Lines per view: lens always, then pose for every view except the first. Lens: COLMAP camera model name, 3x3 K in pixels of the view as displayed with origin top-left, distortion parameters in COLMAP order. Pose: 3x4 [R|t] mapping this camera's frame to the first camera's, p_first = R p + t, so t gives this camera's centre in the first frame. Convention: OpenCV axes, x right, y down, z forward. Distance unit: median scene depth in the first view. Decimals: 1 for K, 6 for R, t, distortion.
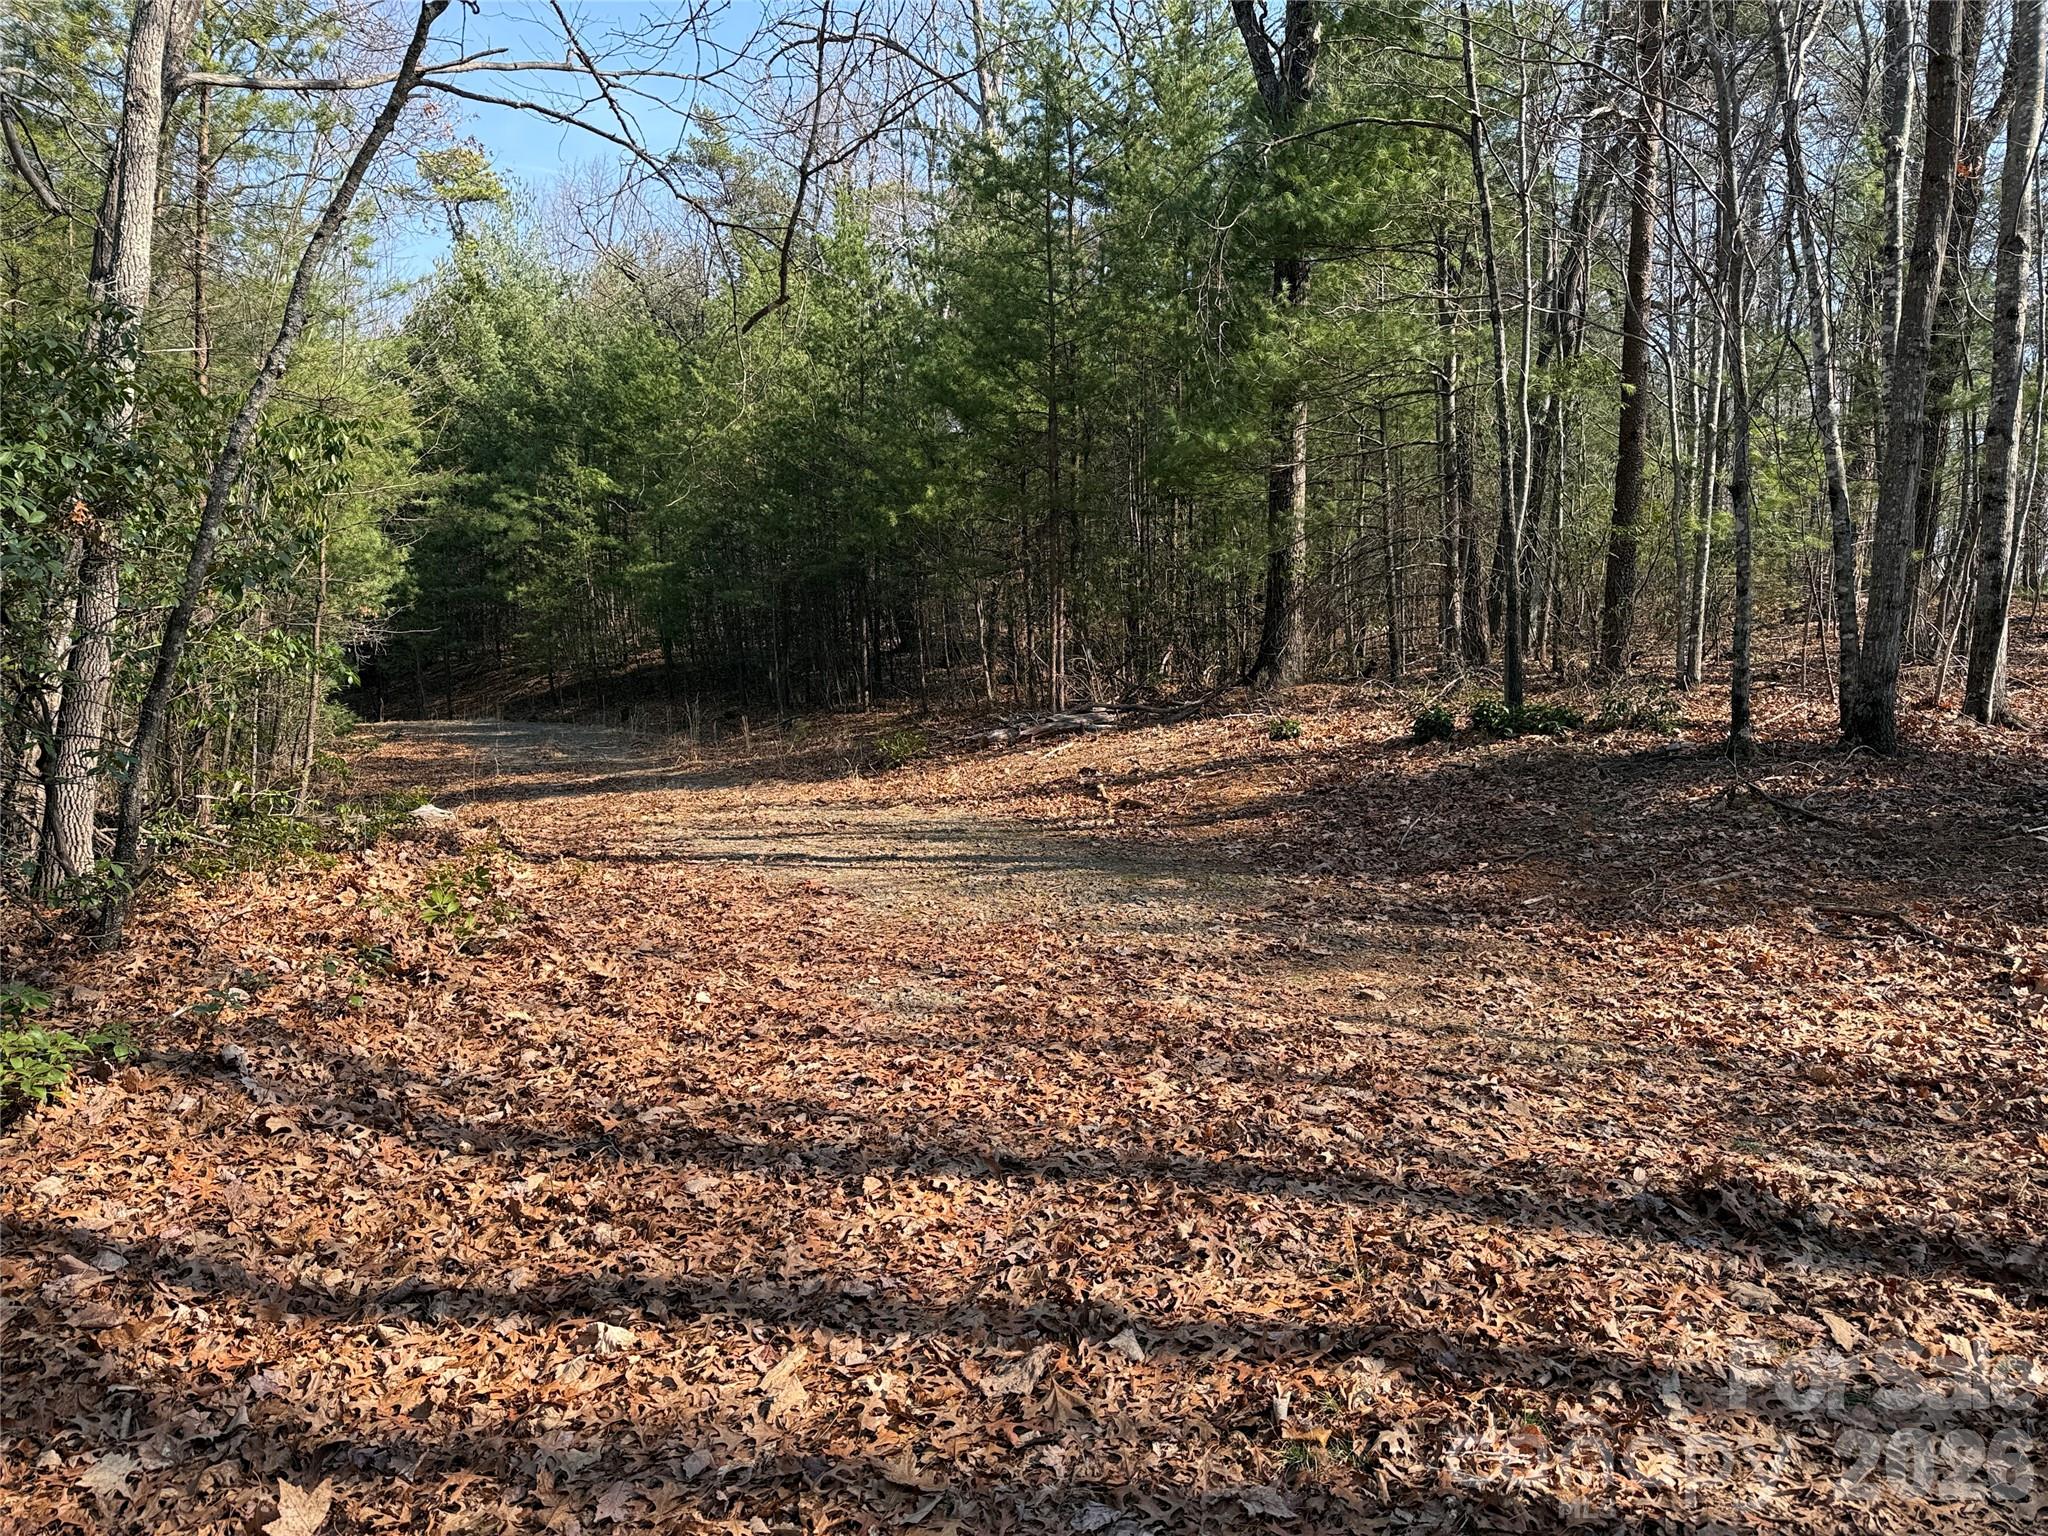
lens RADIAL K [[1396.7, 0, 1001.5], [0, 1396.7, 809.6], [0, 0, 1]] dist [0.072844, -0.109465]
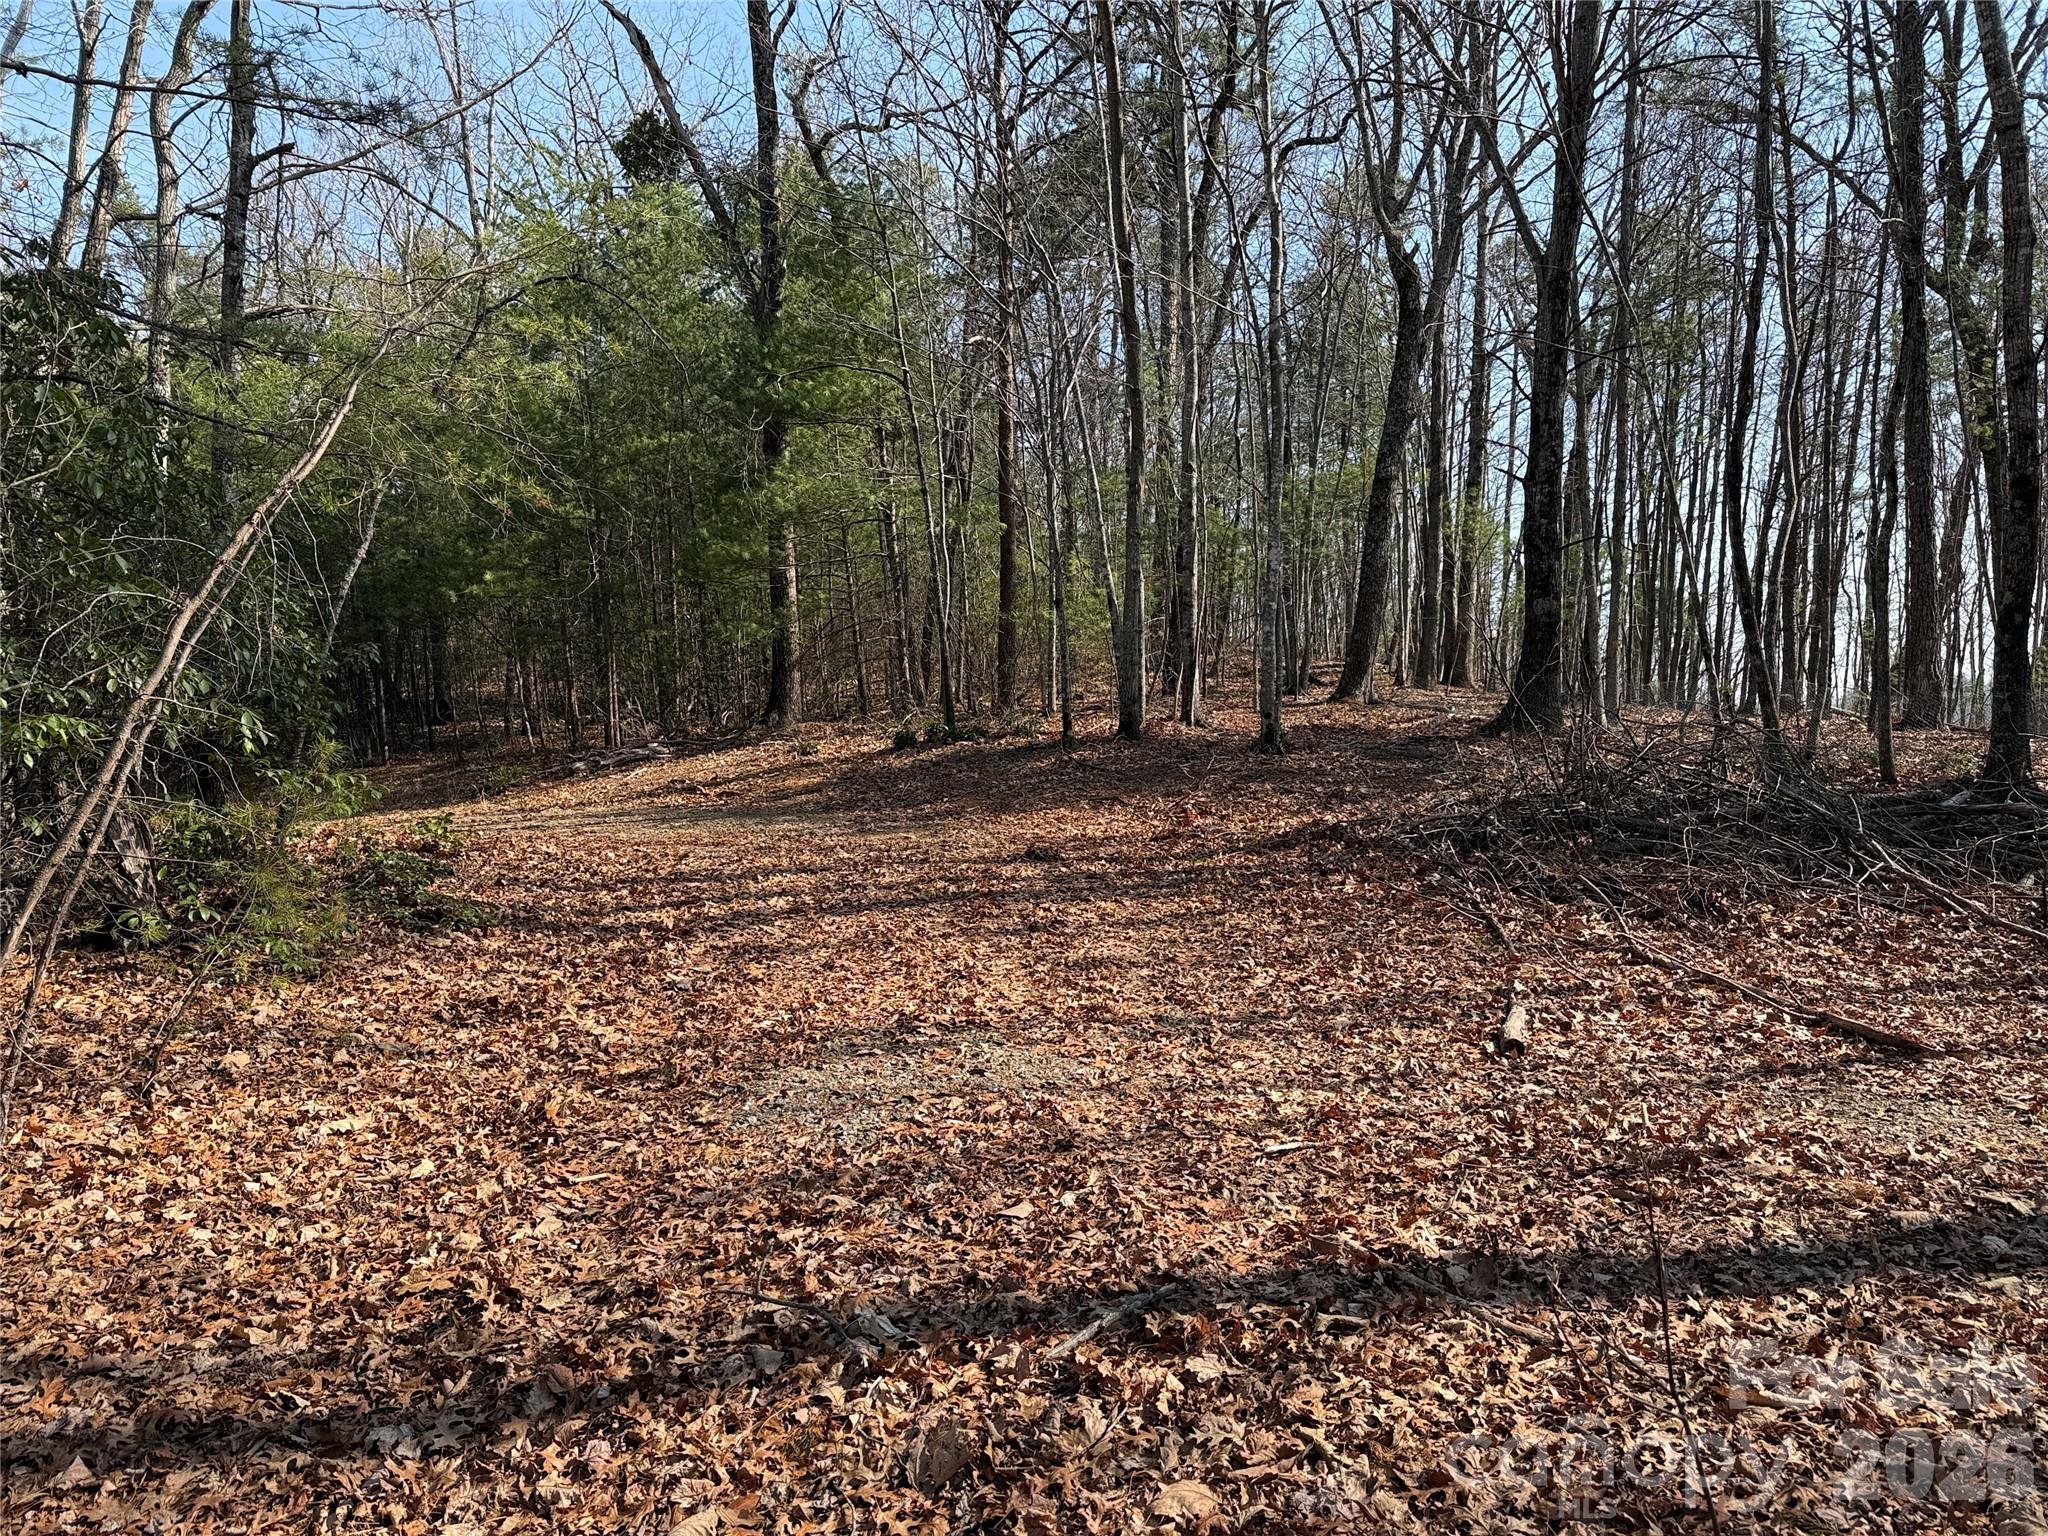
lens RADIAL K [[1396.7, 0, 1001.5], [0, 1396.7, 809.6], [0, 0, 1]] dist [0.072844, -0.109465]
pose [[0.921605, -0.050761, 0.384795, -0.186338], [0.066654, 0.997381, -0.028069, 0.063891], [-0.382363, 0.051517, 0.922575, -0.456346]]
